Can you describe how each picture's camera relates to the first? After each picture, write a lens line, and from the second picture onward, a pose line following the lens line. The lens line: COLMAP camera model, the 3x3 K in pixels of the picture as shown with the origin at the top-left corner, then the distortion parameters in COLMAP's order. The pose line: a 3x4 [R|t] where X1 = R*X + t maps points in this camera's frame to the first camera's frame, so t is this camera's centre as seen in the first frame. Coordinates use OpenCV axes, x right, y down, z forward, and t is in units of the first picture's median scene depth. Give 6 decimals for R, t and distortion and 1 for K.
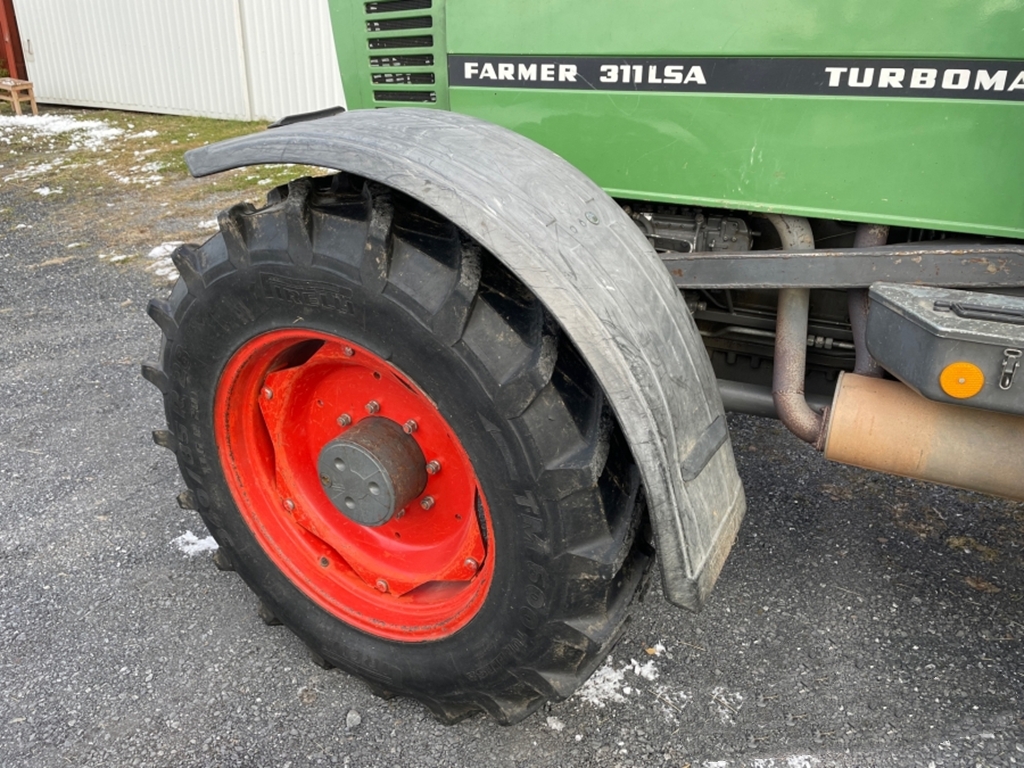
lens RADIAL K [[767.9, 0, 512.1], [0, 767.9, 369.5], [0, 0, 1]] dist [0.097793, -0.123438]
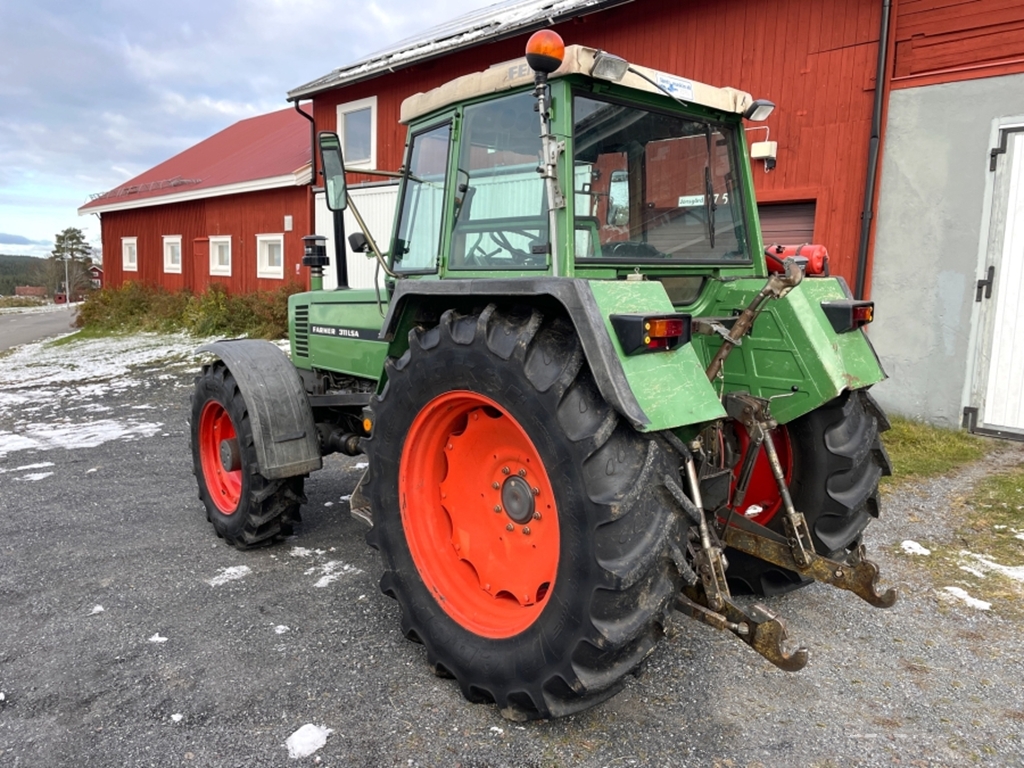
lens RADIAL K [[767.9, 0, 510.1], [0, 767.9, 375.2], [0, 0, 1]] dist [0.097793, -0.123438]
pose [[0.935802, 0.052771, -0.348554, 1.806609], [-0.152614, 0.951922, -0.265619, 0.466393], [0.317780, 0.301761, 0.898864, -1.414513]]
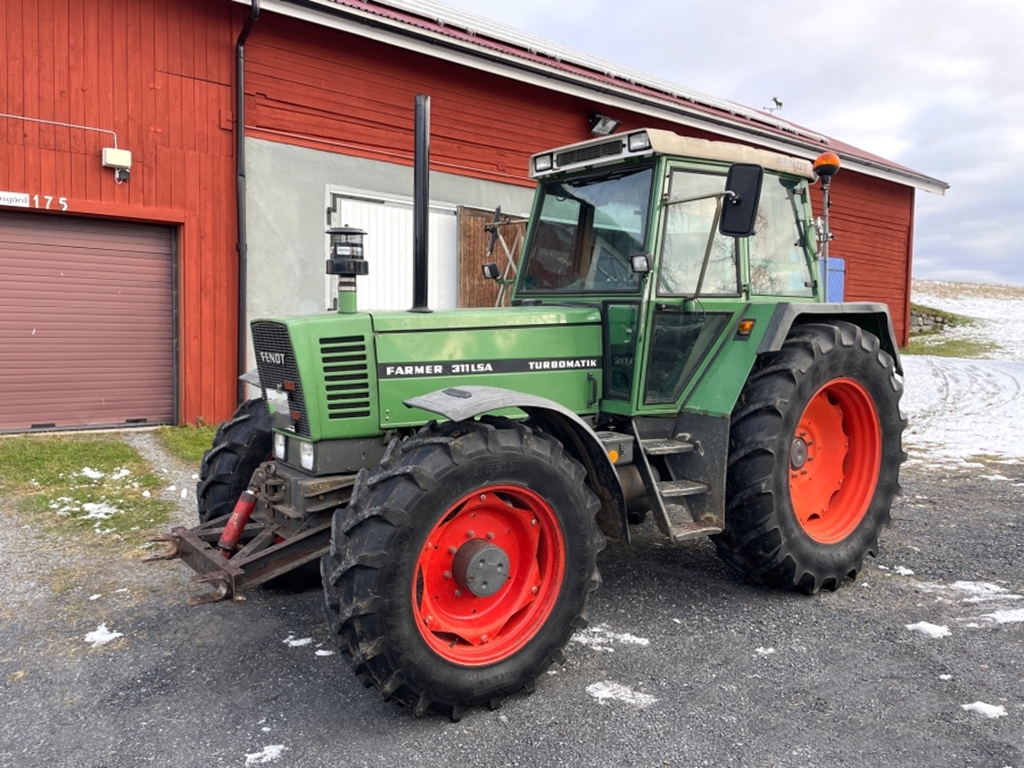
lens RADIAL K [[767.9, 0, 514.2], [0, 767.9, 376.8], [0, 0, 1]] dist [0.097793, -0.123438]
pose [[0.436246, -0.057455, 0.897991, -1.799352], [0.356731, 0.927228, -0.113975, -0.056361], [-0.826095, 0.370063, 0.424996, -0.044688]]
